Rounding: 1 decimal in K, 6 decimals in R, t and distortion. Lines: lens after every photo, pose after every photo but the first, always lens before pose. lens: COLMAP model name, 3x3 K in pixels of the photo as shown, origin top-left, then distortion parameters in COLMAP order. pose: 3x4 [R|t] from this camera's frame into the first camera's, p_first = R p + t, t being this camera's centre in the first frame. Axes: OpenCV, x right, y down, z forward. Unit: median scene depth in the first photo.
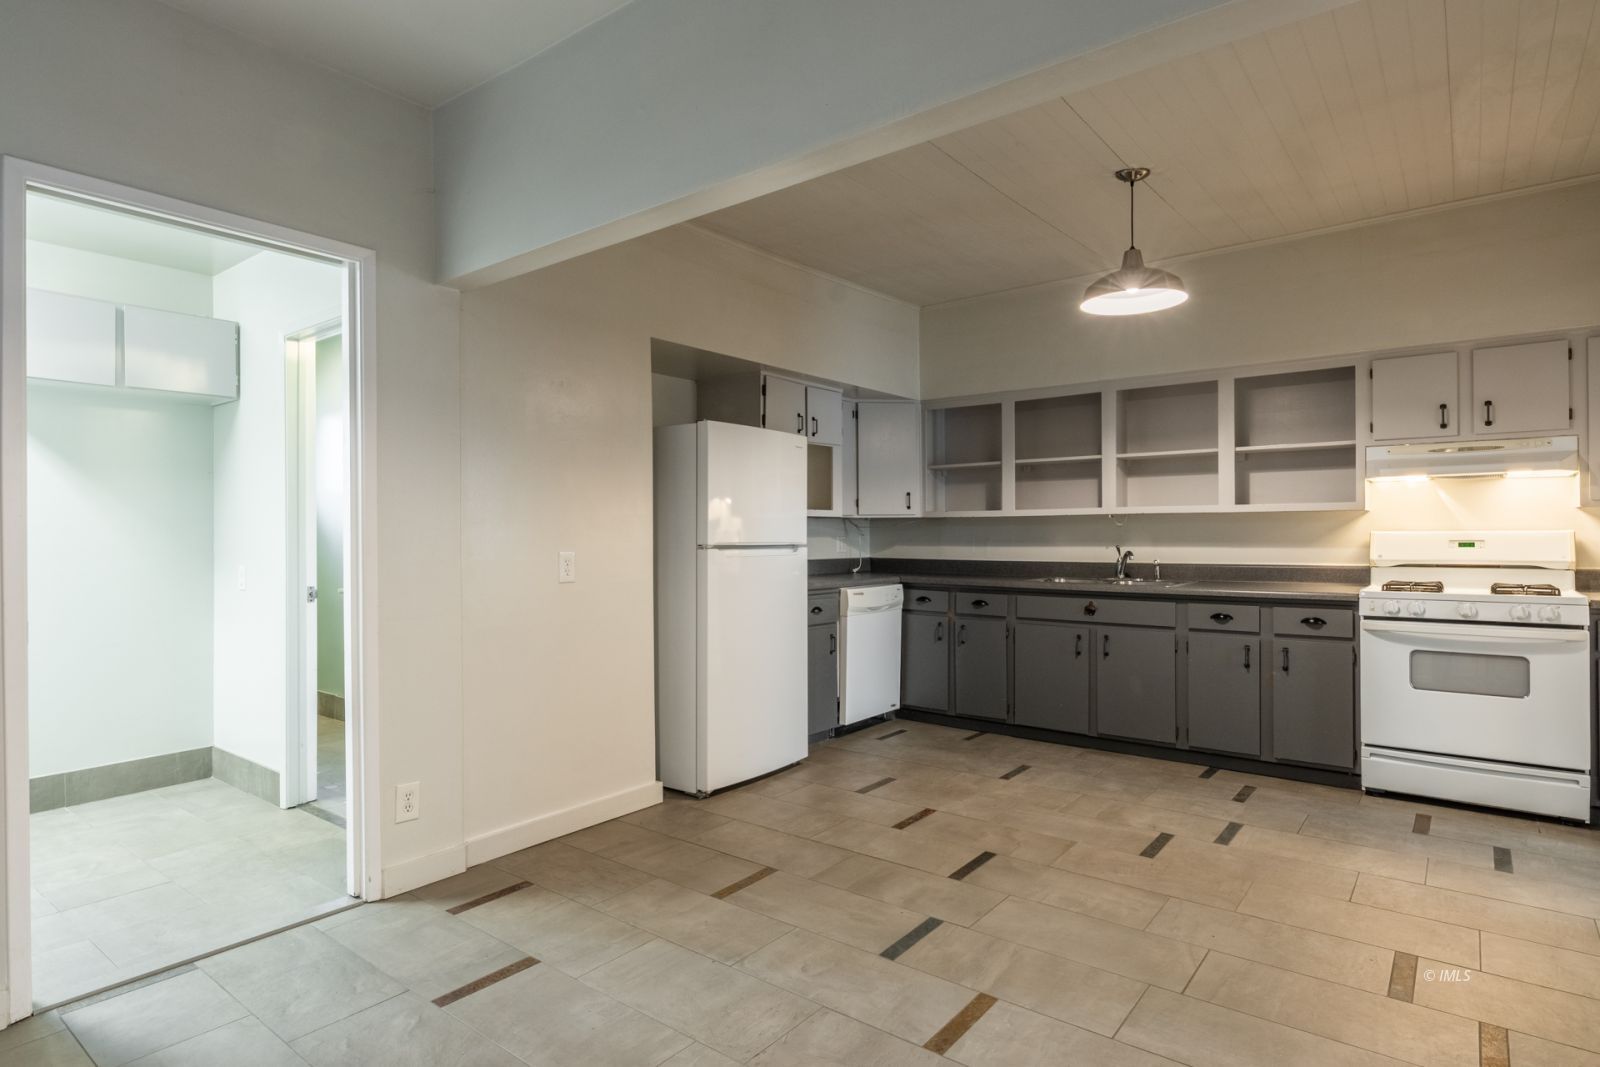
lens RADIAL K [[807.3, 0, 800.0], [0, 807.3, 533.5], [0, 0, 1]] dist [-0.003706, -0.000919]
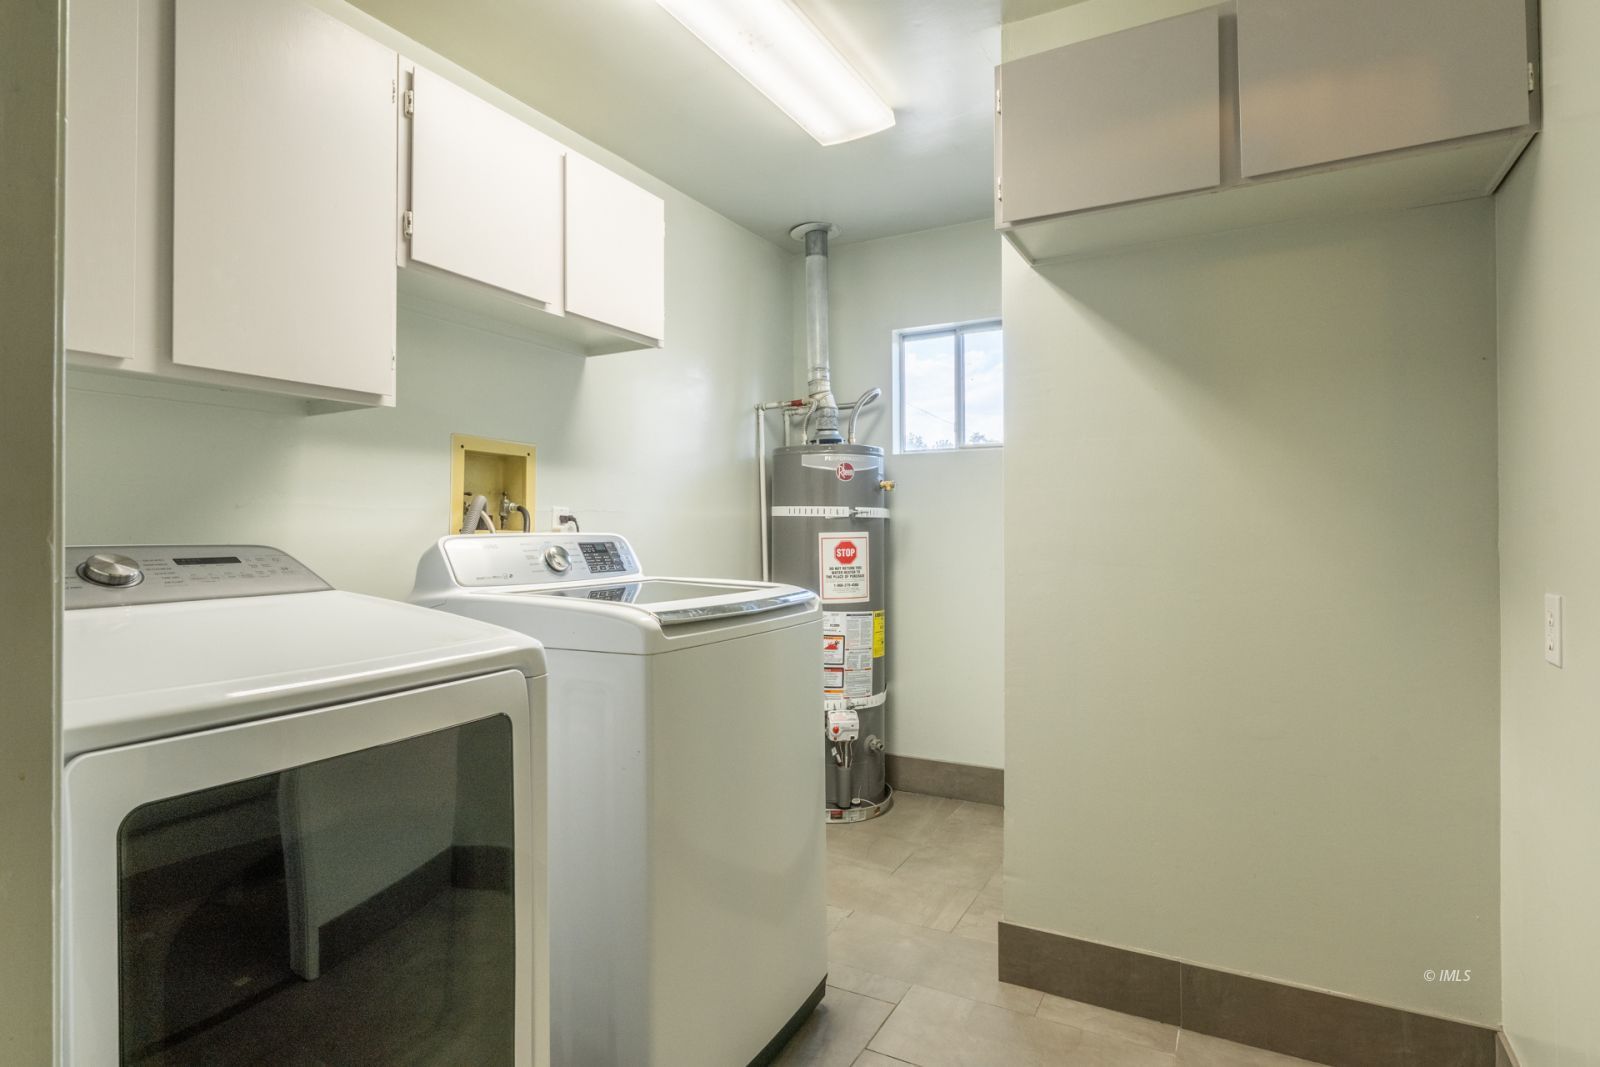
lens RADIAL K [[826.3, 0, 796.3], [0, 826.3, 525.8], [0, 0, 1]] dist [0.002555, 0.000475]
pose [[0.094591, 0.001659, -0.995515, -0.788048], [0.004367, 0.999988, 0.002081, 0.014773], [0.995507, -0.004544, 0.094583, 1.386516]]
